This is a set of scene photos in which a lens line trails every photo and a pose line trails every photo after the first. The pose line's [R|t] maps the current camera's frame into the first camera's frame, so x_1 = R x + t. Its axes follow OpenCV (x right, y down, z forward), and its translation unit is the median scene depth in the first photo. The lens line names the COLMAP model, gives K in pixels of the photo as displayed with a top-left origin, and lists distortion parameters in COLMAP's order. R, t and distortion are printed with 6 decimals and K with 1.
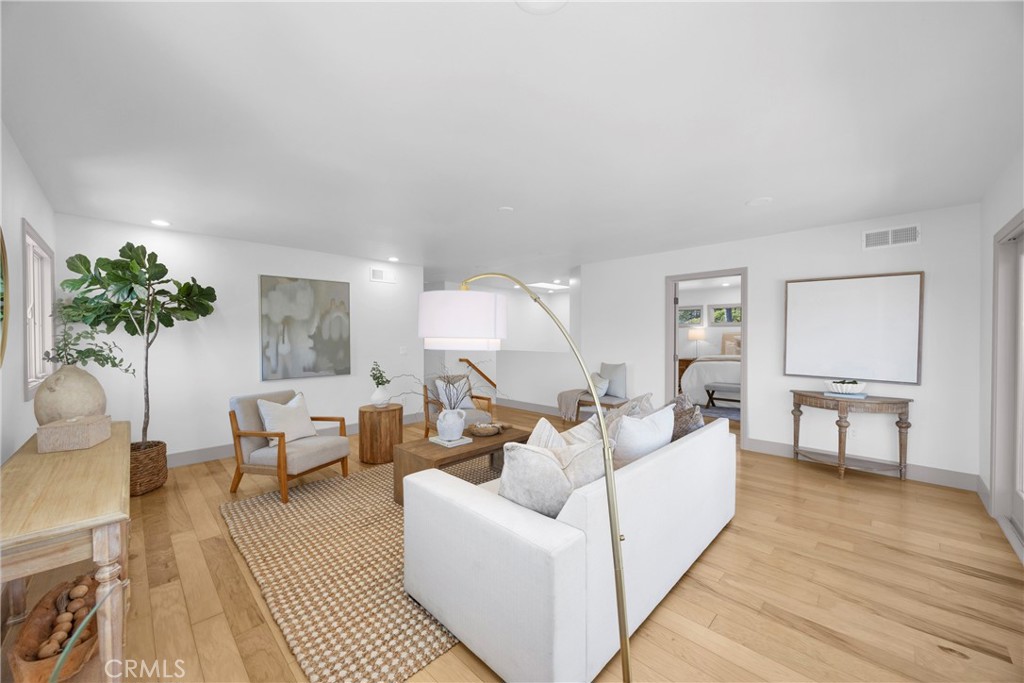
lens RADIAL K [[385.8, 0, 509.6], [0, 385.8, 342.3], [0, 0, 1]] dist [-0.008092, -0.000077]
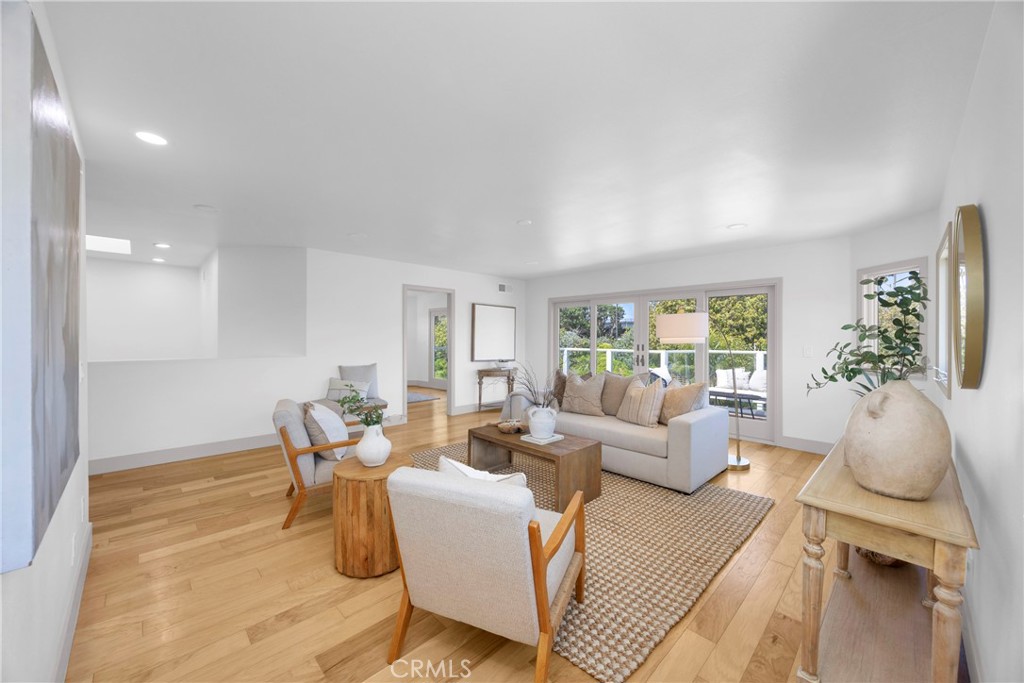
lens RADIAL K [[385.8, 0, 509.2], [0, 385.8, 337.3], [0, 0, 1]] dist [-0.008092, -0.000077]
pose [[0.013226, 0.002779, 0.999909, -0.956944], [0.015264, 0.999879, -0.002981, -0.008443], [-0.999796, 0.015302, 0.013182, 0.867729]]
